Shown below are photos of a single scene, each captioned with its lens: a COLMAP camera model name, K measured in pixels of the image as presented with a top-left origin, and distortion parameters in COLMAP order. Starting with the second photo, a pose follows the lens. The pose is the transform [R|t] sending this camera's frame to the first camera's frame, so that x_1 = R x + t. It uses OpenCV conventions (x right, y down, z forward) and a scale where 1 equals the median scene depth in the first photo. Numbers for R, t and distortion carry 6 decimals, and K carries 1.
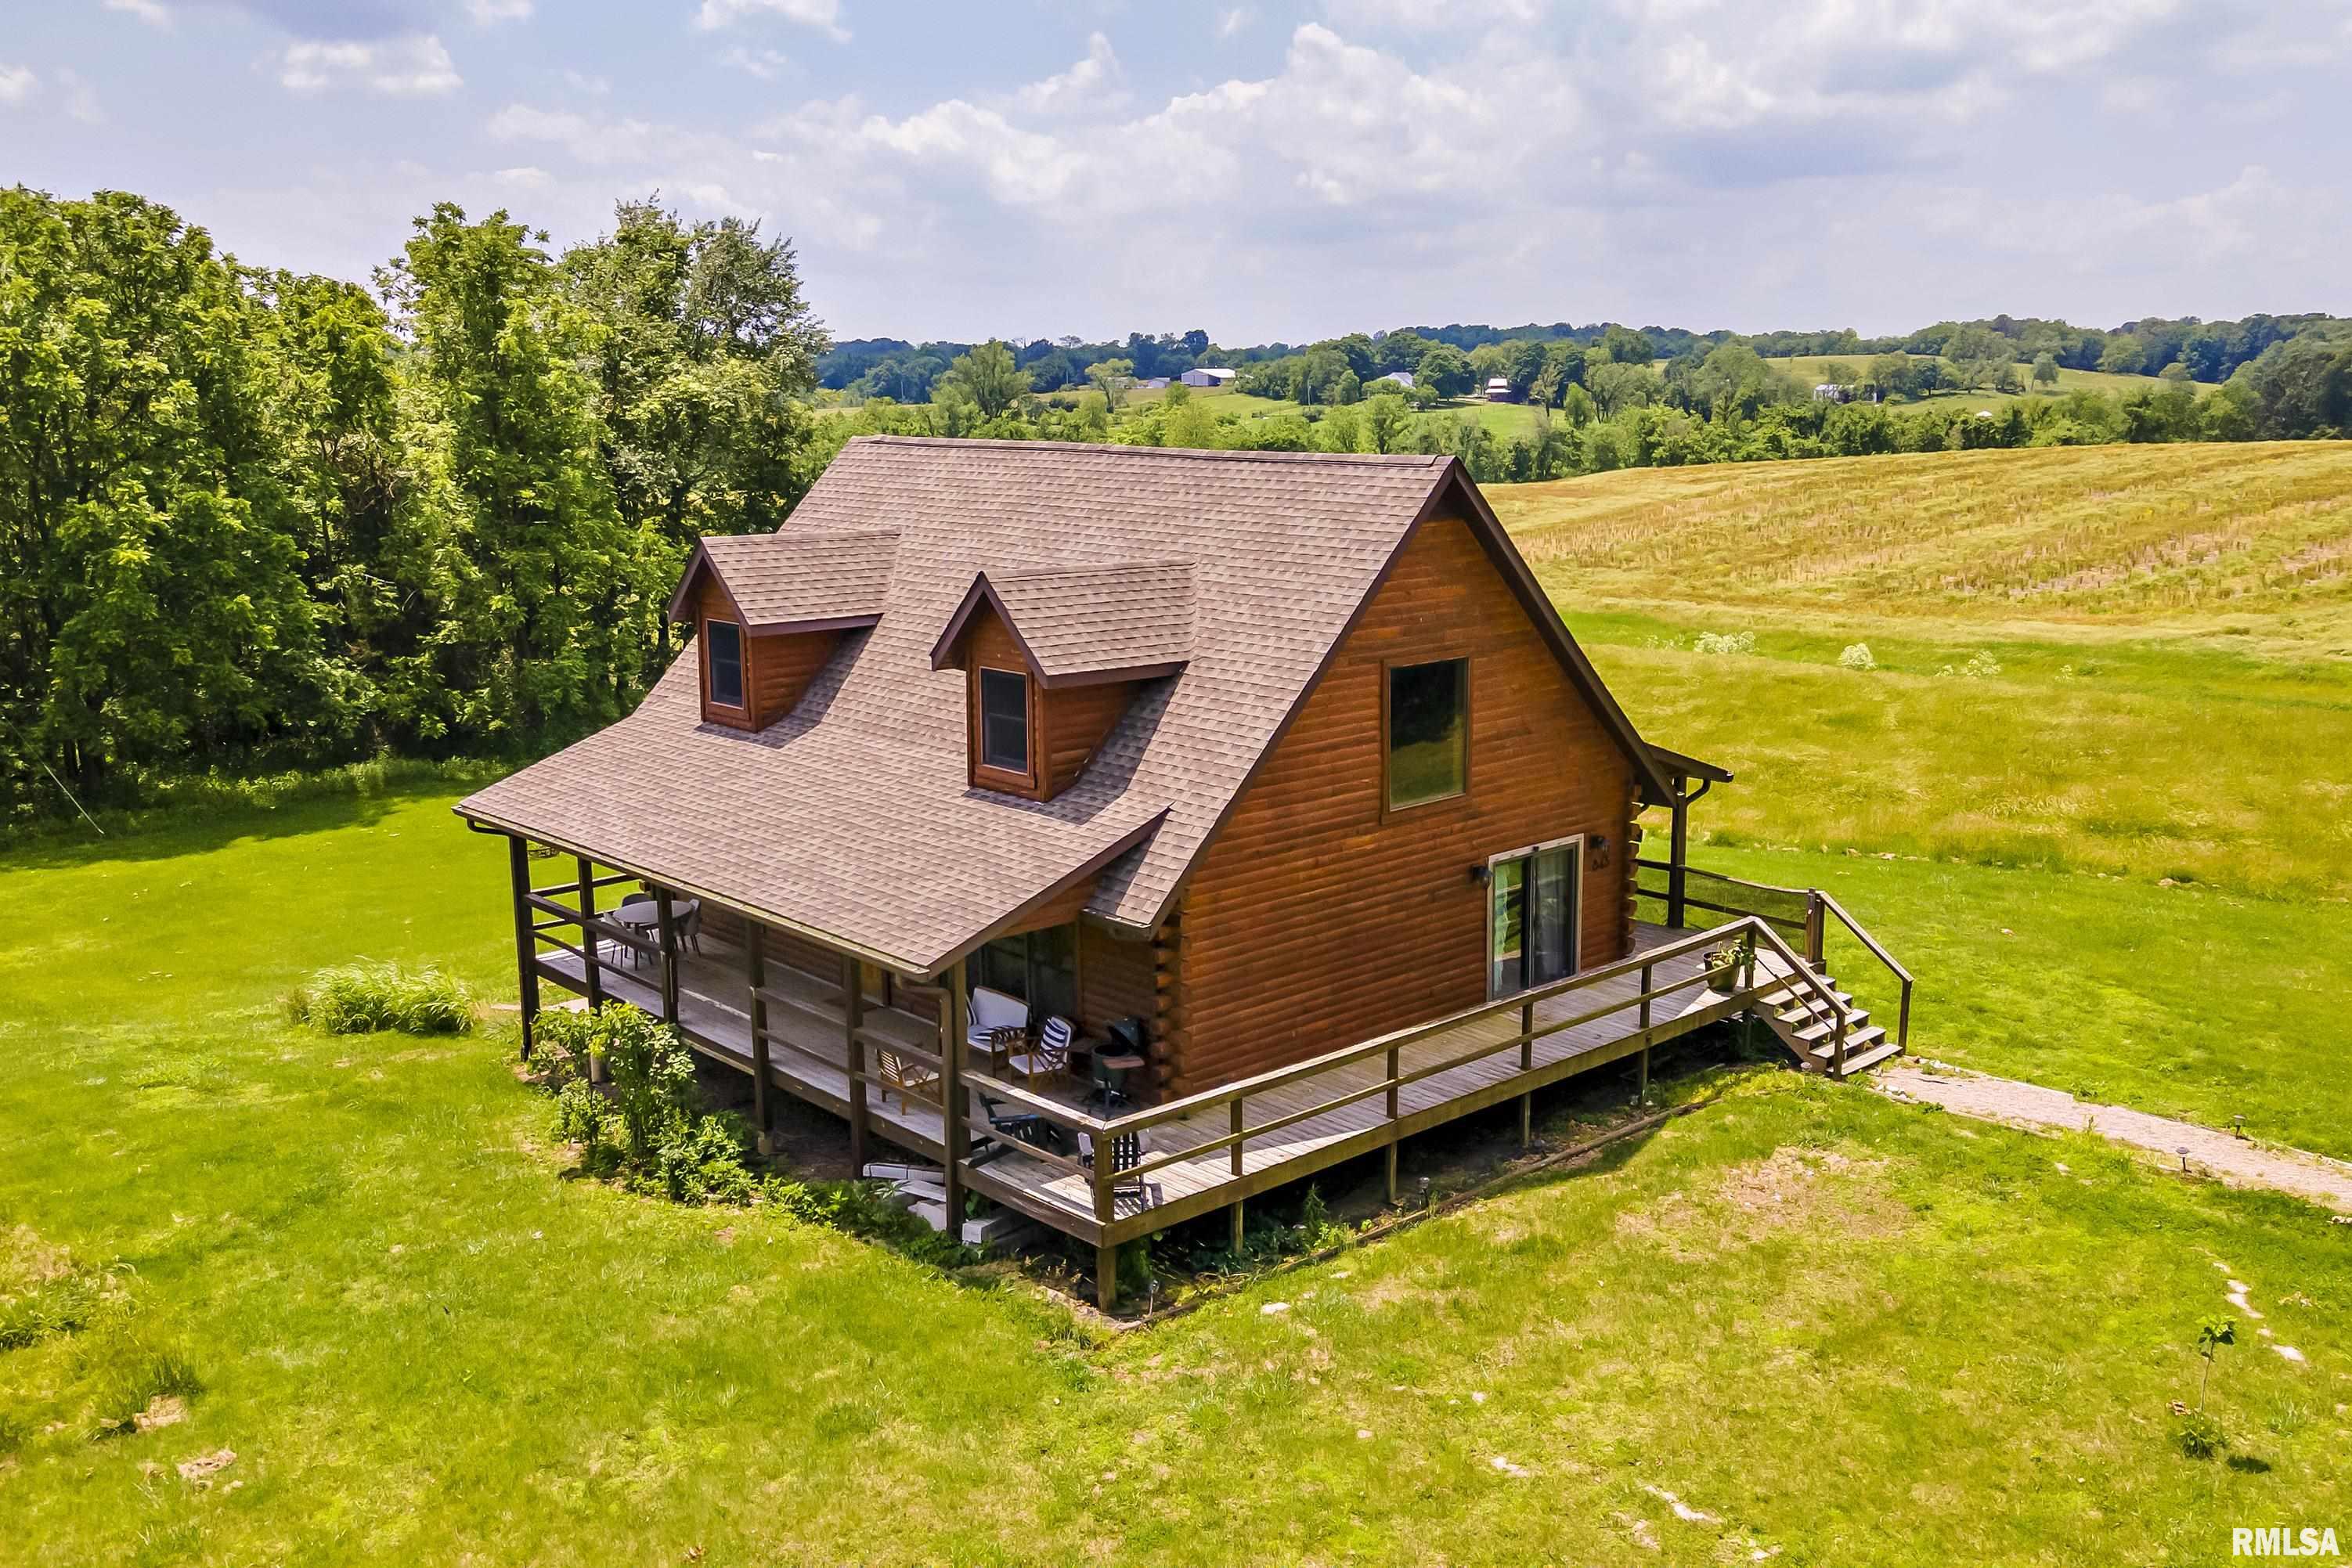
lens RADIAL K [[2038.6, 0, 1255.5], [0, 2038.6, 781.8], [0, 0, 1]] dist [0.035895, -0.000145]
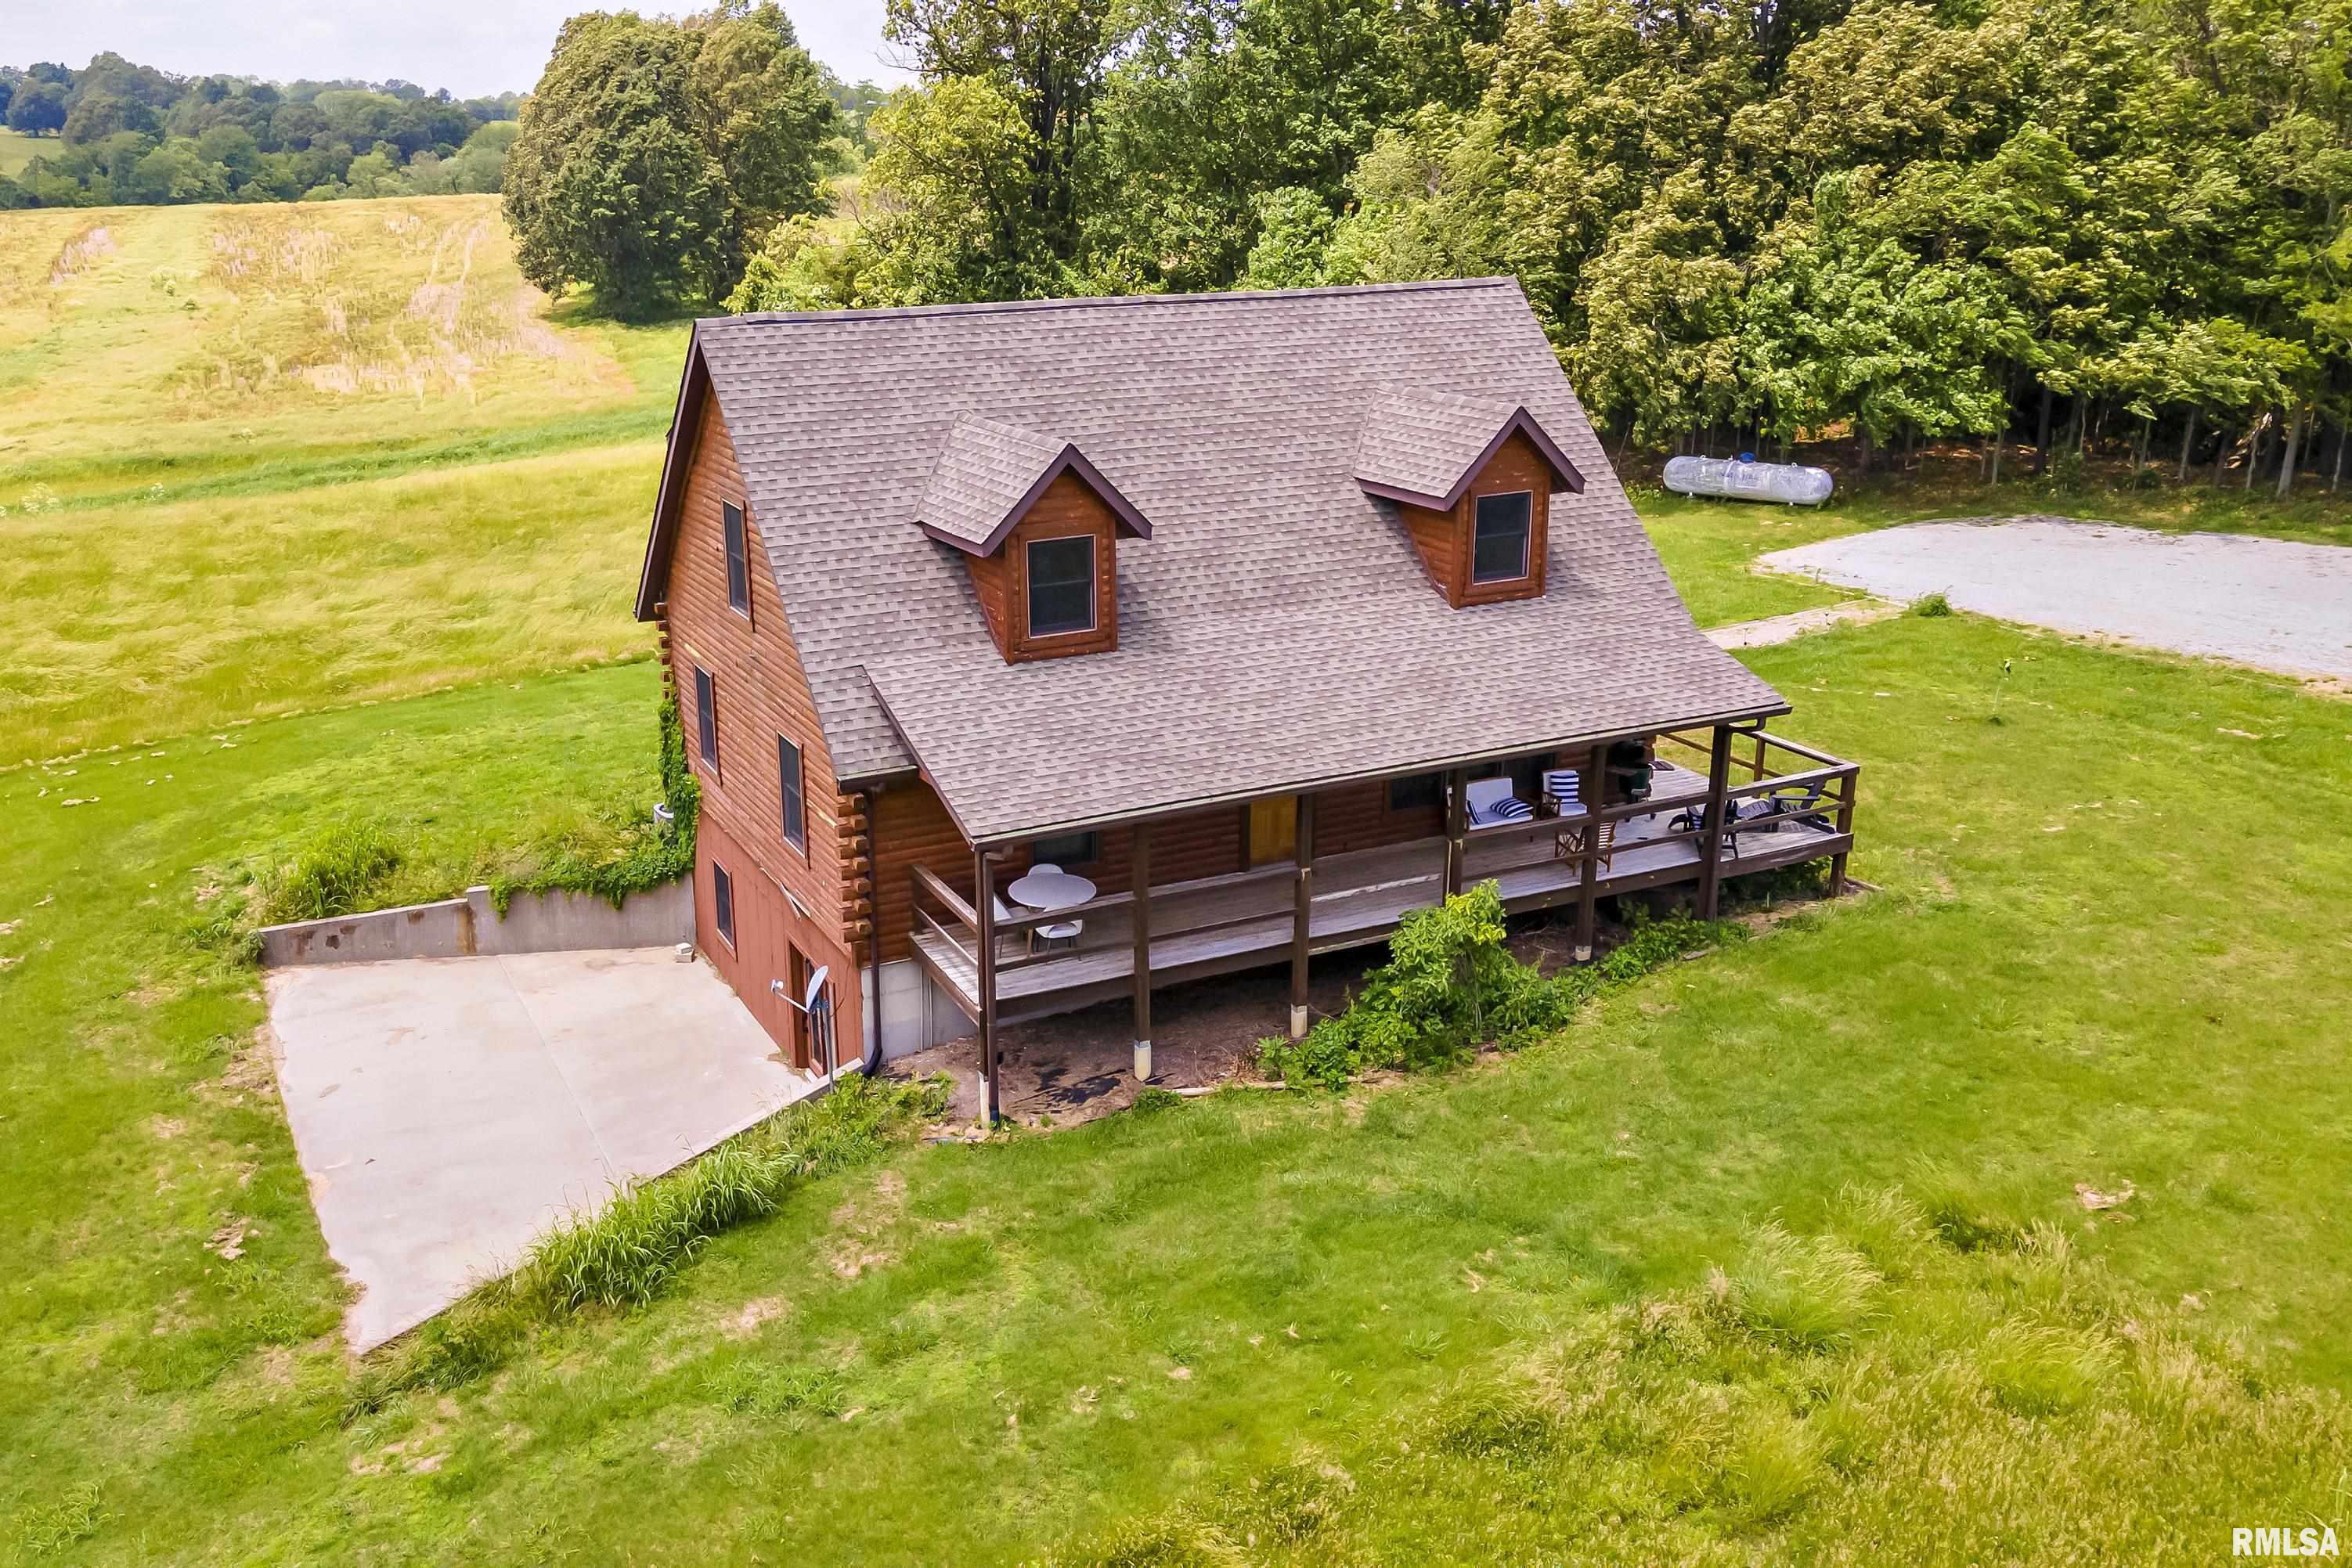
lens RADIAL K [[2038.6, 0, 1255.5], [0, 2038.6, 781.8], [0, 0, 1]] dist [0.035895, -0.000145]
pose [[0.258370, -0.289296, 0.921712, -1.401157], [0.174797, 0.952359, 0.249917, -0.226140], [-0.950101, 0.096542, 0.296629, 0.935072]]
